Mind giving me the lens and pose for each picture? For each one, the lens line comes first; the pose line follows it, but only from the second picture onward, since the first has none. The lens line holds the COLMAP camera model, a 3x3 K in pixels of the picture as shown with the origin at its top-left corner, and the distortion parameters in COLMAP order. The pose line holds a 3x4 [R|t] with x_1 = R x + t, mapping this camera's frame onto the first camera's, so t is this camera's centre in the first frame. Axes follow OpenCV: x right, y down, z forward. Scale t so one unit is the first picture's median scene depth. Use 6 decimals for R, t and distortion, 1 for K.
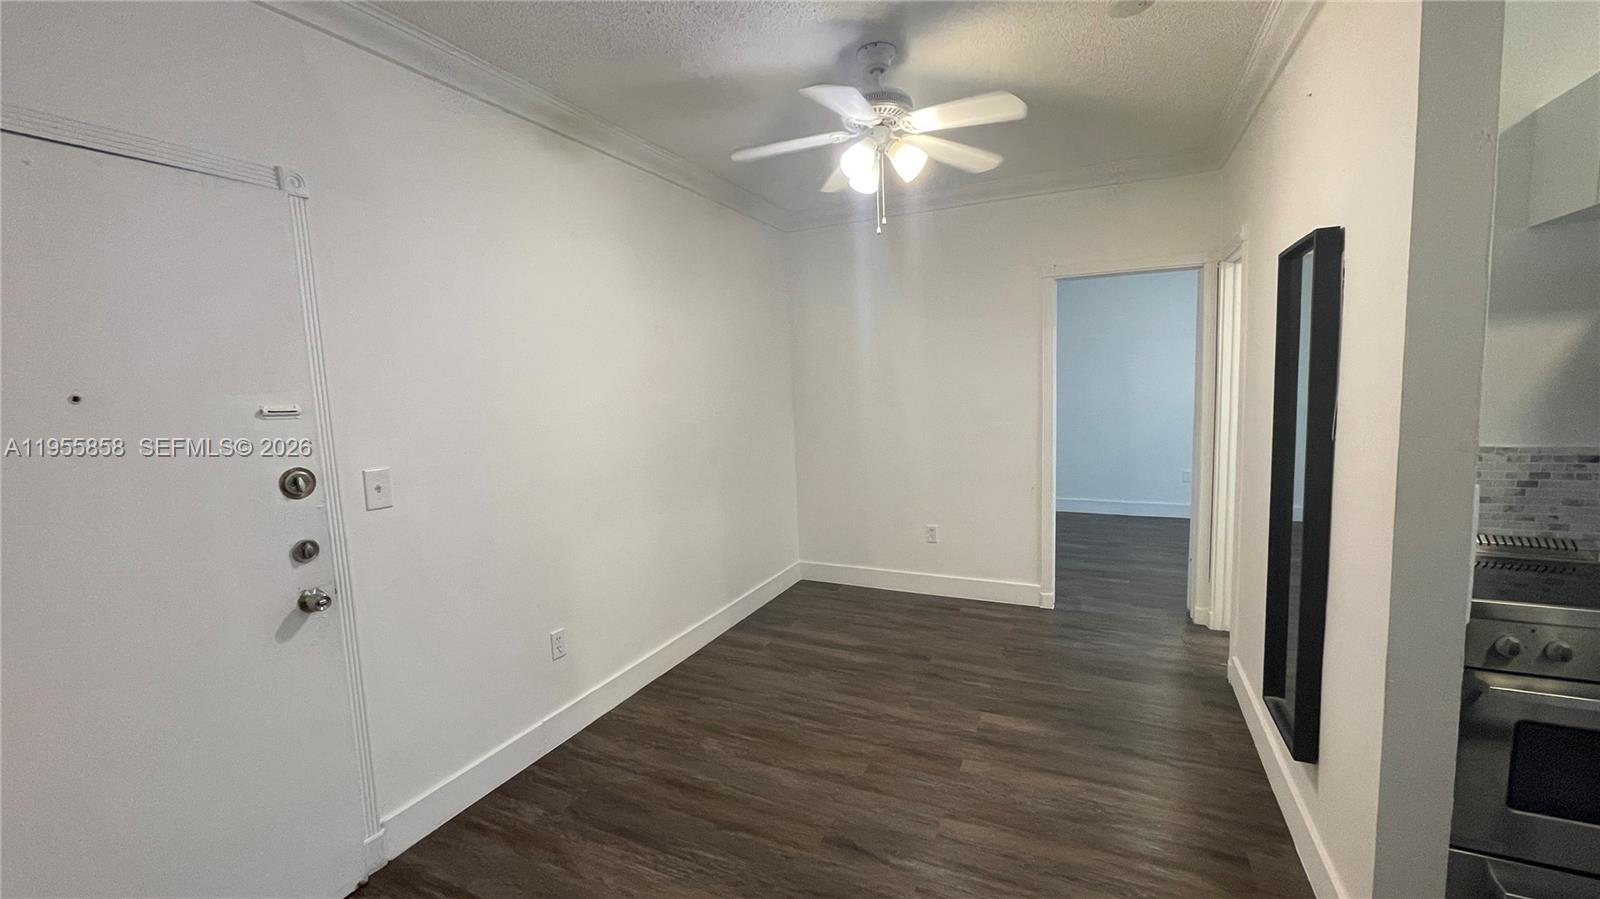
lens RADIAL K [[644.5, 0, 793.7], [0, 644.5, 453.5], [0, 0, 1]] dist [0.000136, -0.000007]
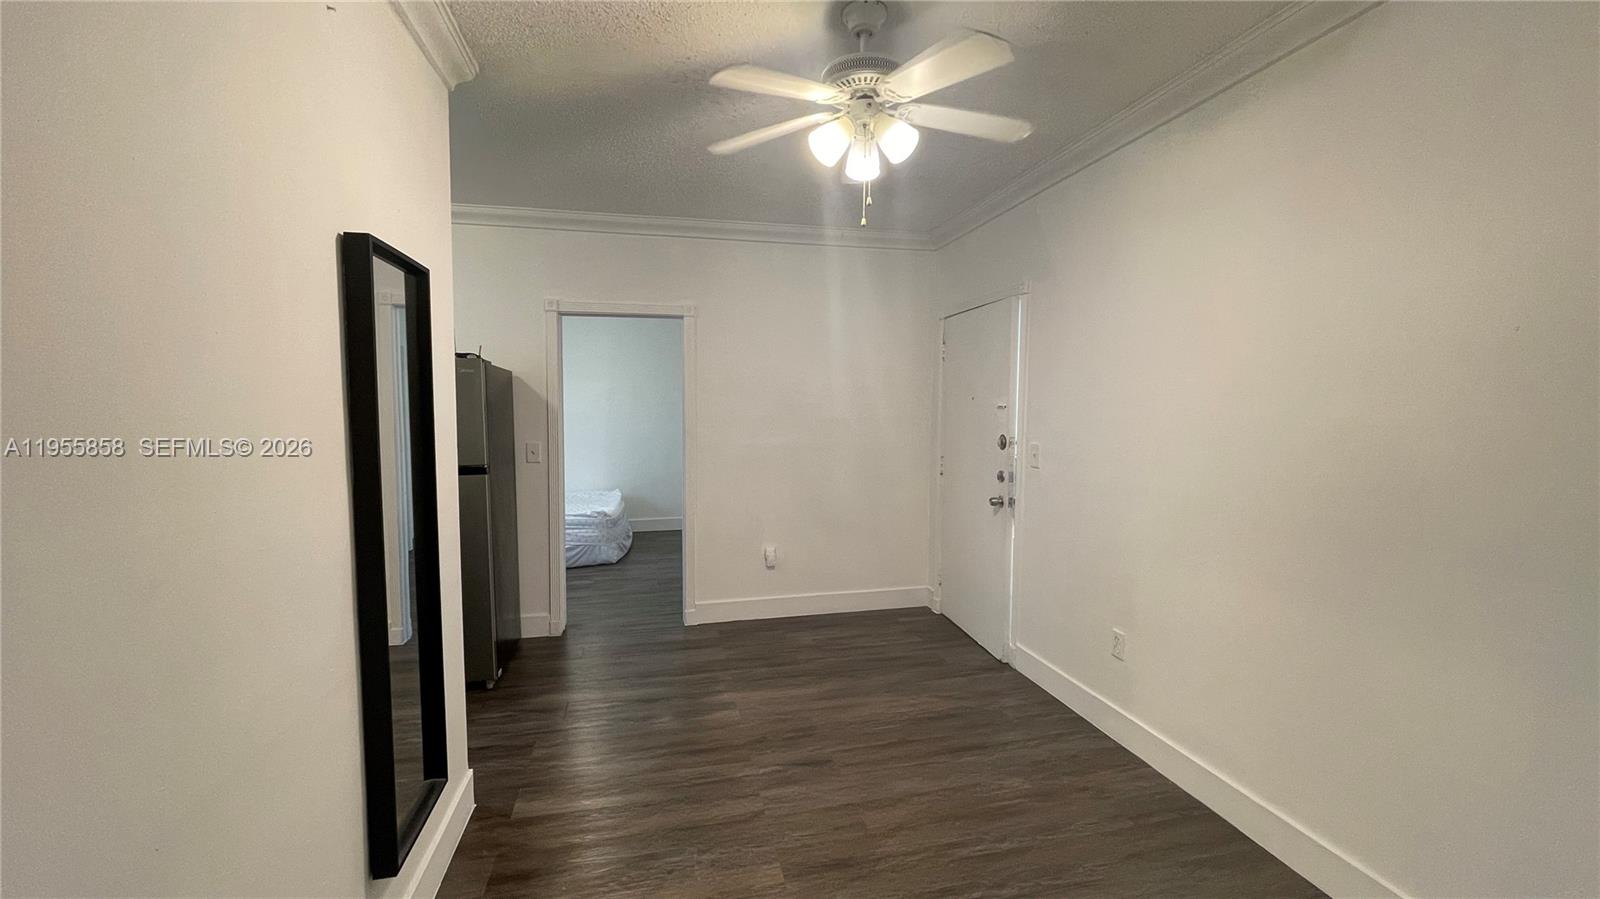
lens RADIAL K [[644.5, 0, 793.7], [0, 644.5, 453.5], [0, 0, 1]] dist [0.000136, -0.000007]
pose [[-0.790268, 0.079648, -0.607563, 0.767796], [-0.036090, 0.983745, 0.175906, -0.197343], [0.611697, 0.160940, -0.774548, 1.700529]]
